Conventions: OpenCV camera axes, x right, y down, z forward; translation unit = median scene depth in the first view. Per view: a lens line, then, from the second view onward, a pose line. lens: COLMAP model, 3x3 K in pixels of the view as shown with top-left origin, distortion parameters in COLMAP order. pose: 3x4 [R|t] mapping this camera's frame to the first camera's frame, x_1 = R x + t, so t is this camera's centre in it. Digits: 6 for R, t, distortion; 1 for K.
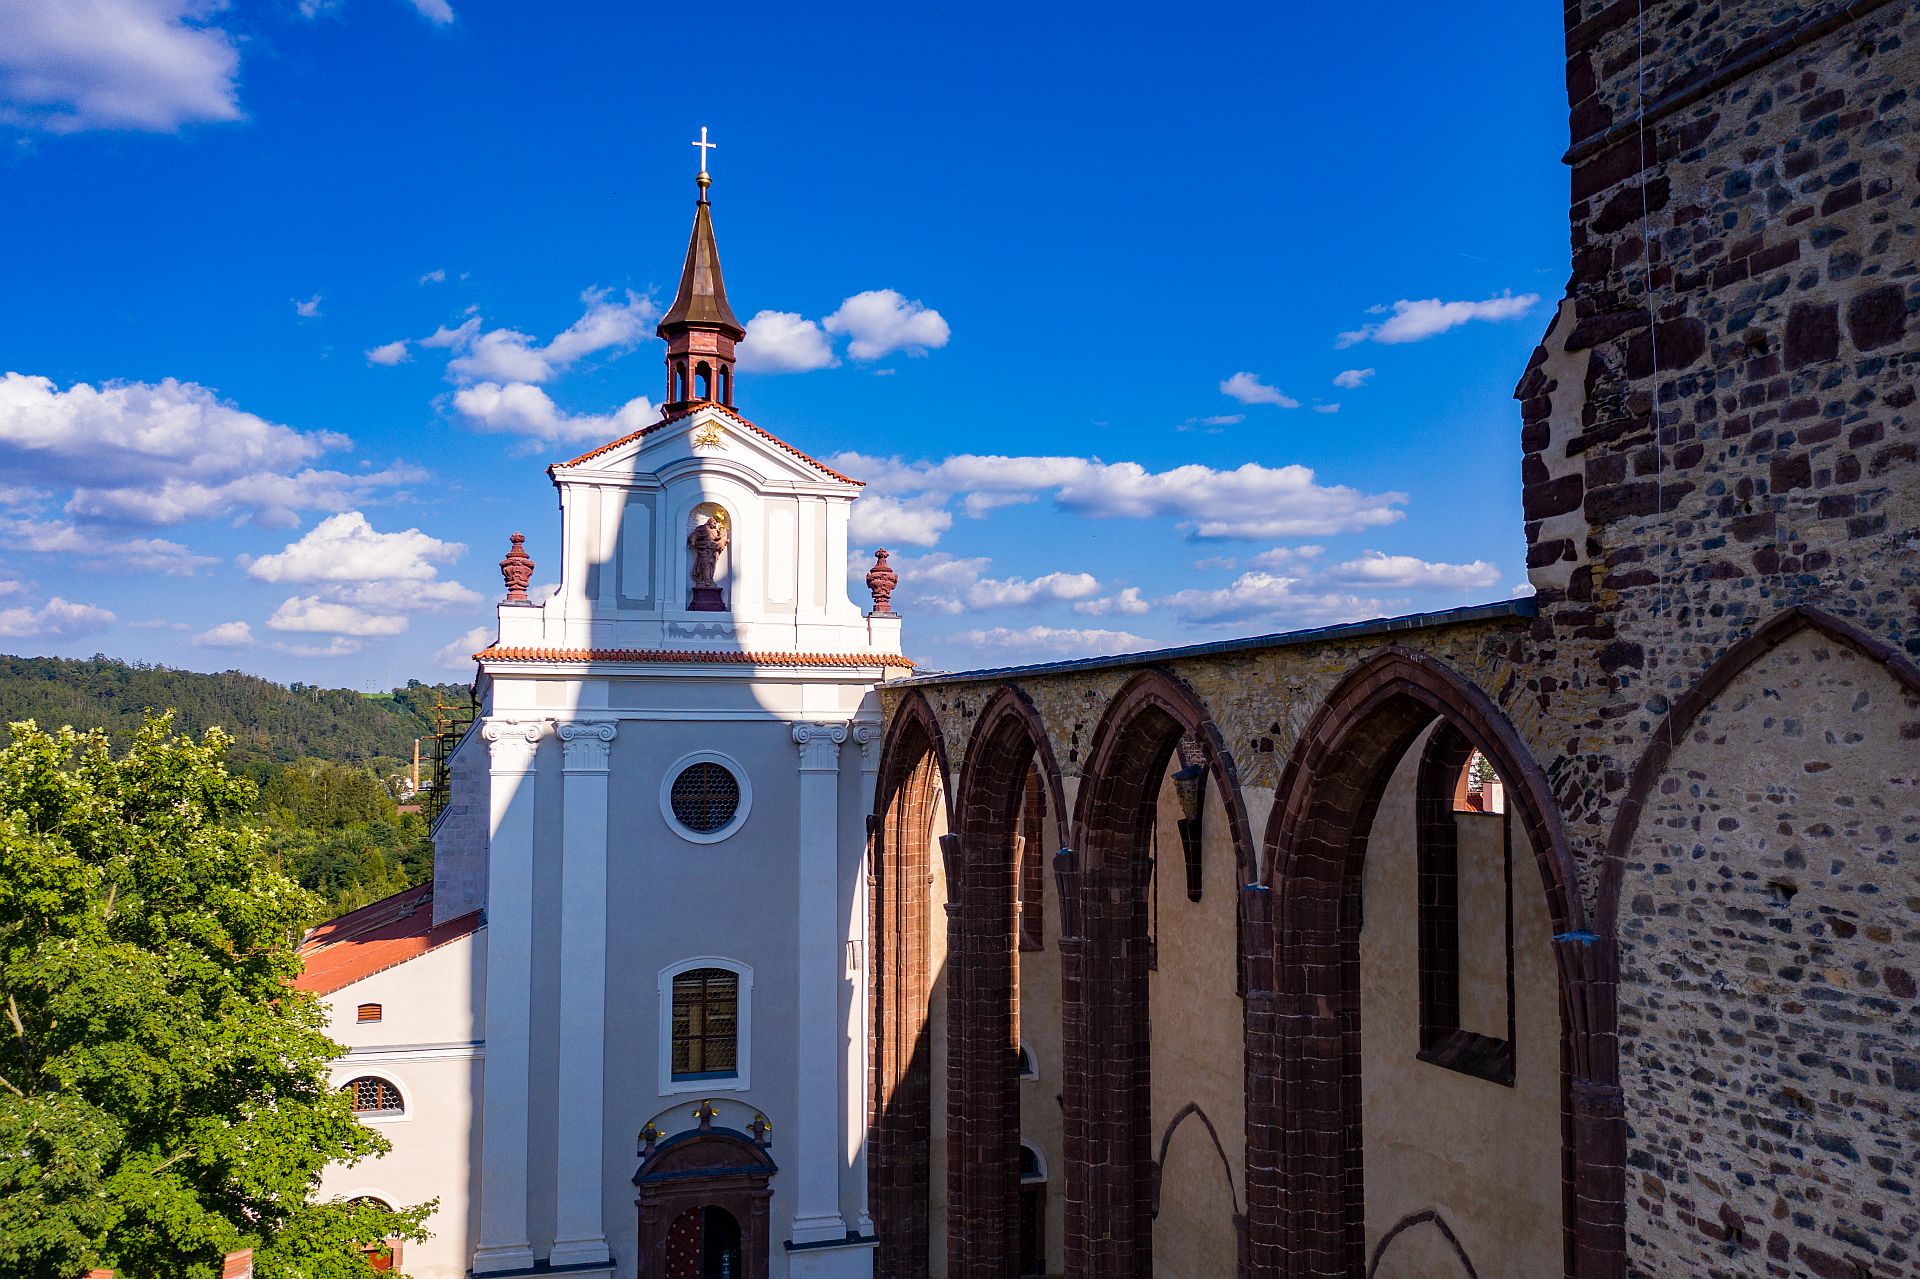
lens RADIAL K [[1510.1, 0, 960.0], [0, 1510.1, 639.5], [0, 0, 1]] dist [-0.020462, 0.012175]
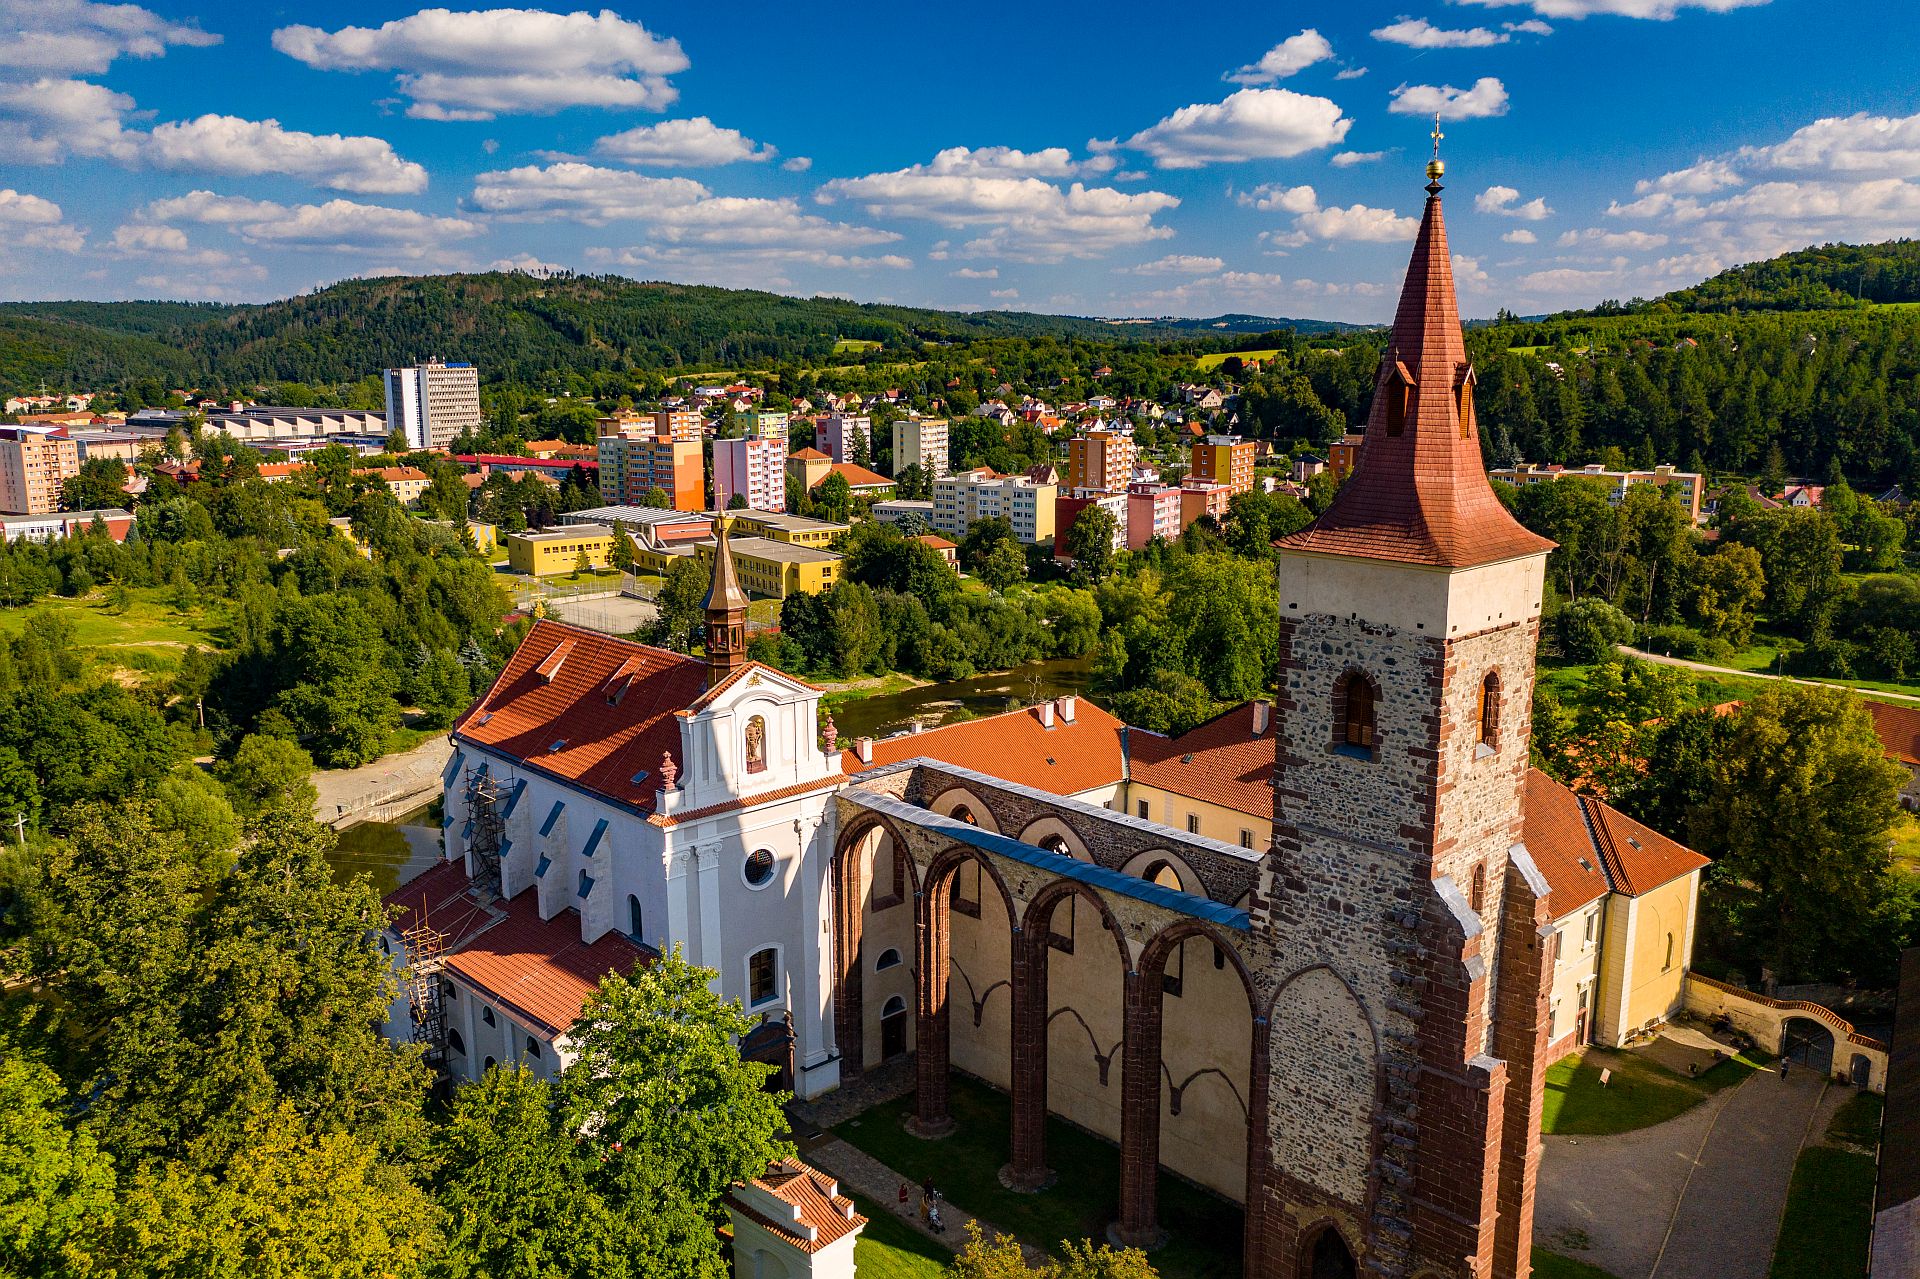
lens RADIAL K [[1510.1, 0, 960.0], [0, 1510.1, 639.5], [0, 0, 1]] dist [-0.020462, 0.012175]
pose [[0.909232, -0.083034, 0.407925, -1.657609], [-0.025256, 0.967098, 0.253149, -1.584651], [-0.415523, -0.240474, 0.877219, -1.695967]]
